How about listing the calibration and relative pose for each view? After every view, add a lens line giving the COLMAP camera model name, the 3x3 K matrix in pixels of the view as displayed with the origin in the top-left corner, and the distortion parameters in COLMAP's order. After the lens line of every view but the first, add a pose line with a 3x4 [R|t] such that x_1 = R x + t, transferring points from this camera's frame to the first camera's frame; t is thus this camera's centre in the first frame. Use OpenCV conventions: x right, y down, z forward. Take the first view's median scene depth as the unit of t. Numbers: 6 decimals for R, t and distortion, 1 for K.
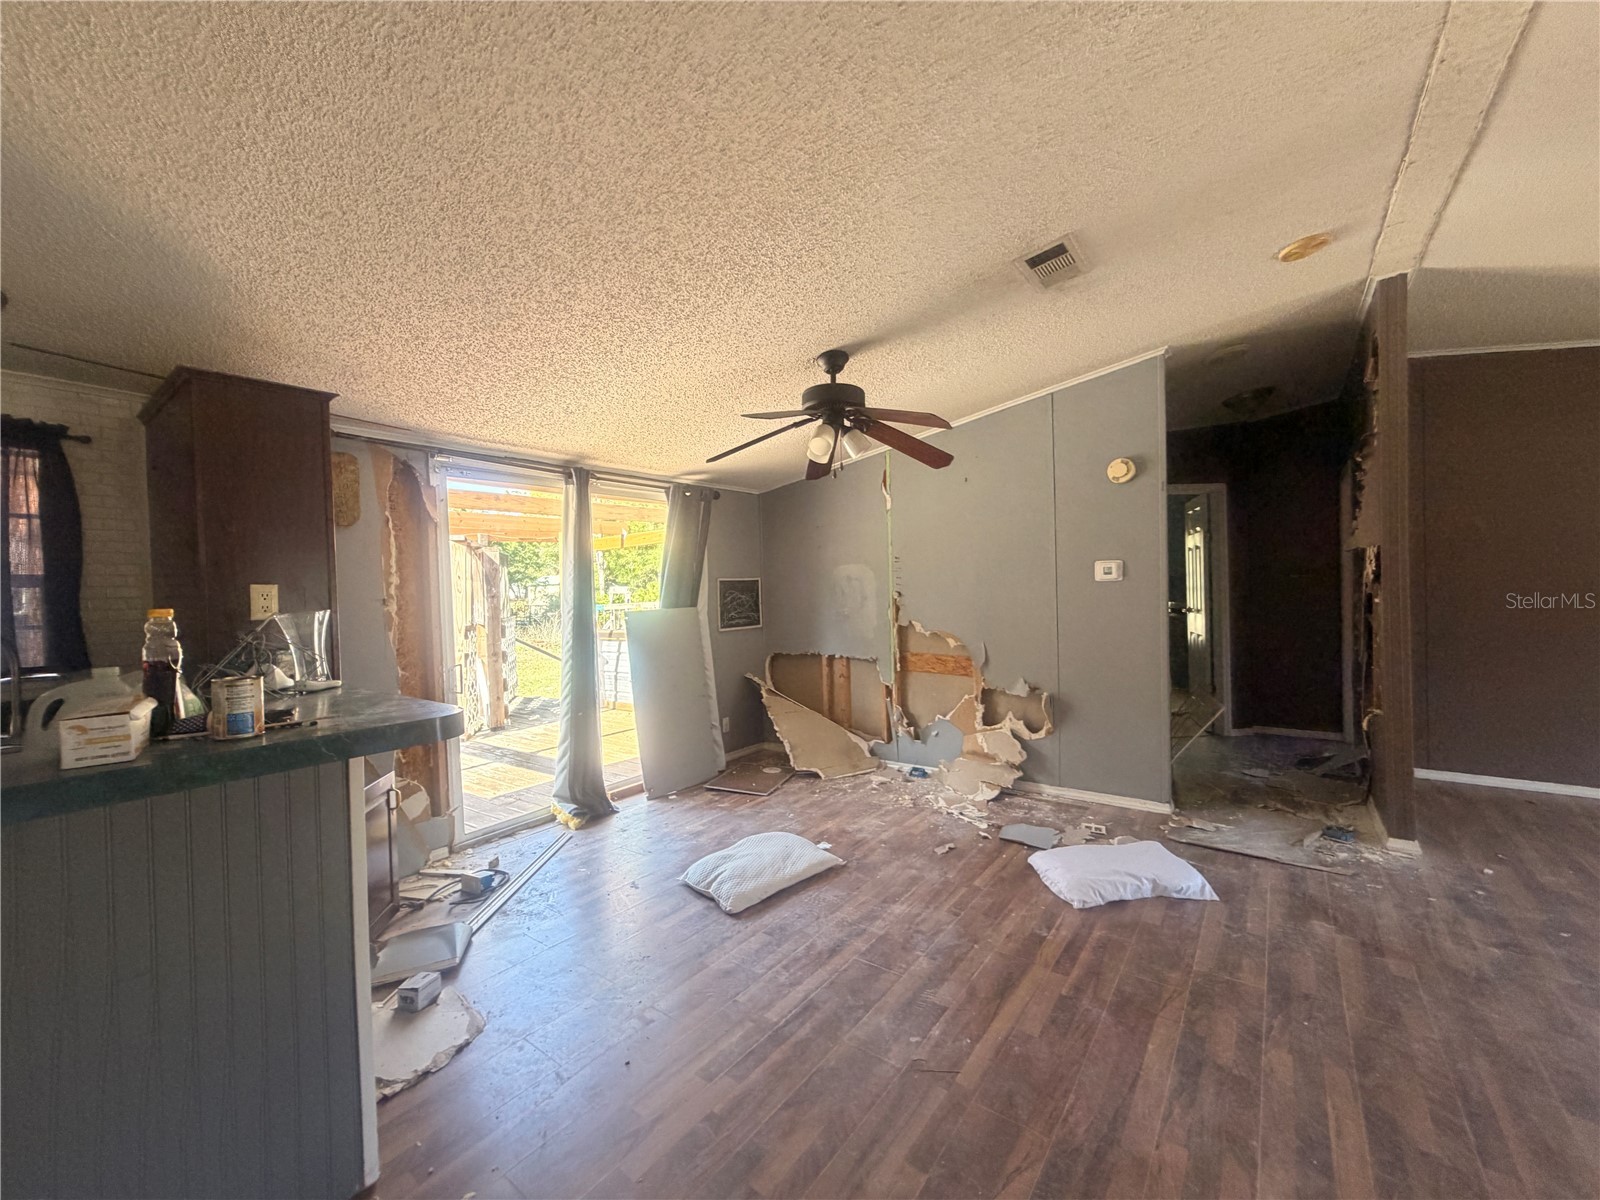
lens RADIAL K [[638.2, 0, 795.2], [0, 638.2, 601.0], [0, 0, 1]] dist [0.000231, 0.000324]
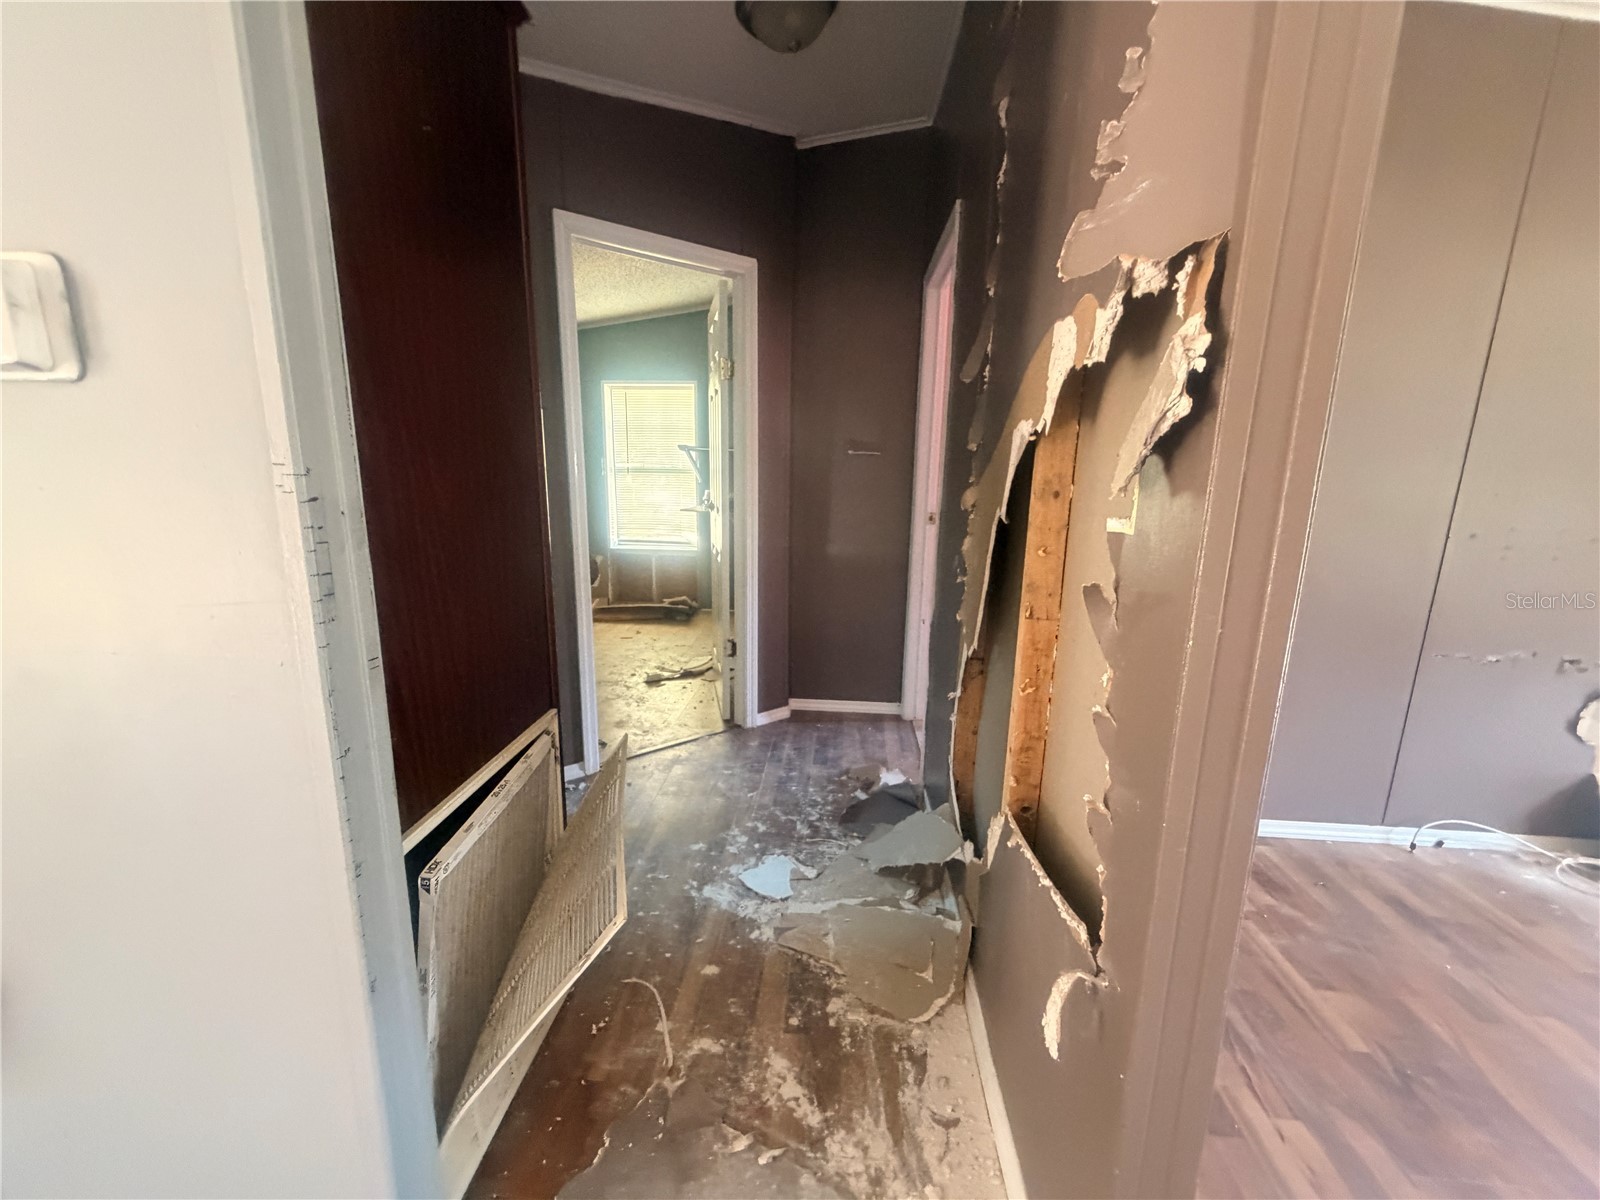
lens RADIAL K [[638.2, 0, 795.2], [0, 638.2, 601.0], [0, 0, 1]] dist [0.000231, 0.000324]
pose [[0.838675, -0.069976, 0.540119, 0.596928], [-0.031958, 0.983680, 0.177065, -0.010693], [-0.543694, -0.165761, 0.822751, 0.763416]]
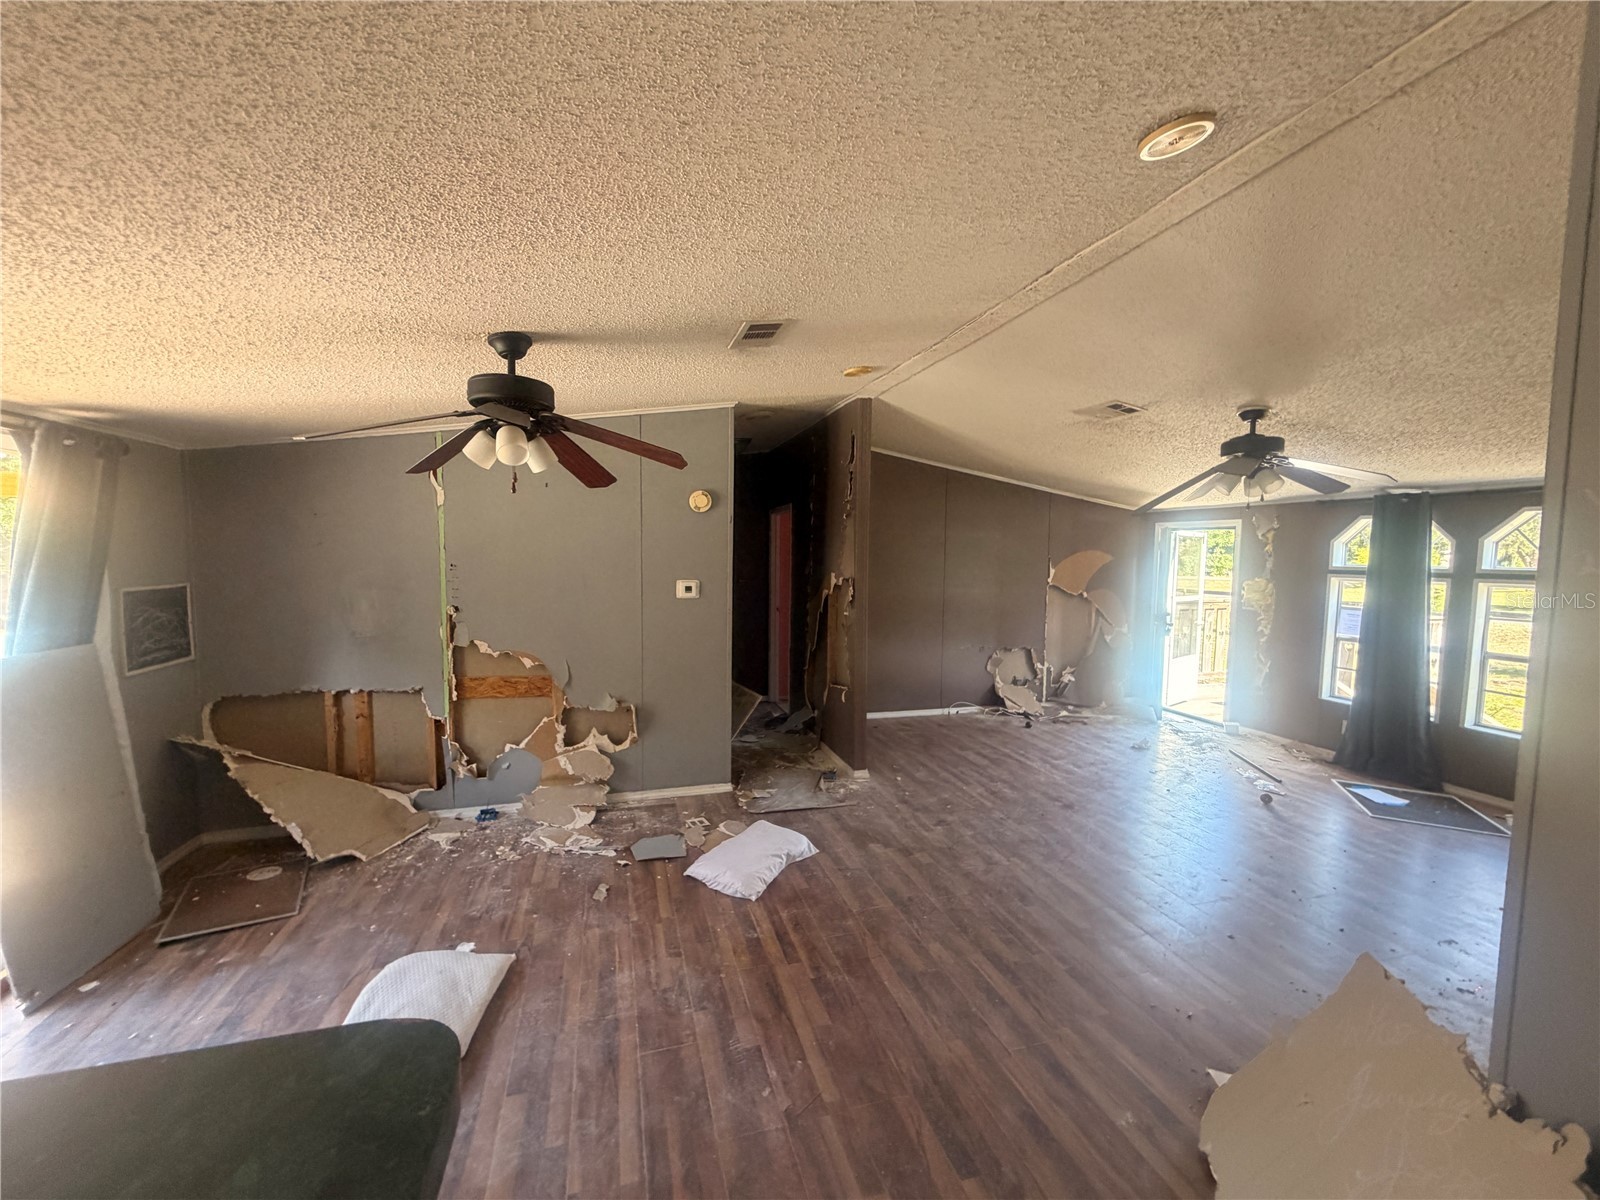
lens RADIAL K [[638.2, 0, 795.2], [0, 638.2, 601.0], [0, 0, 1]] dist [0.000231, 0.000324]
pose [[0.594349, -0.023407, 0.803867, -0.305956], [-0.014781, 0.999090, 0.040020, -0.076918], [-0.804071, -0.035668, 0.593462, 0.193723]]
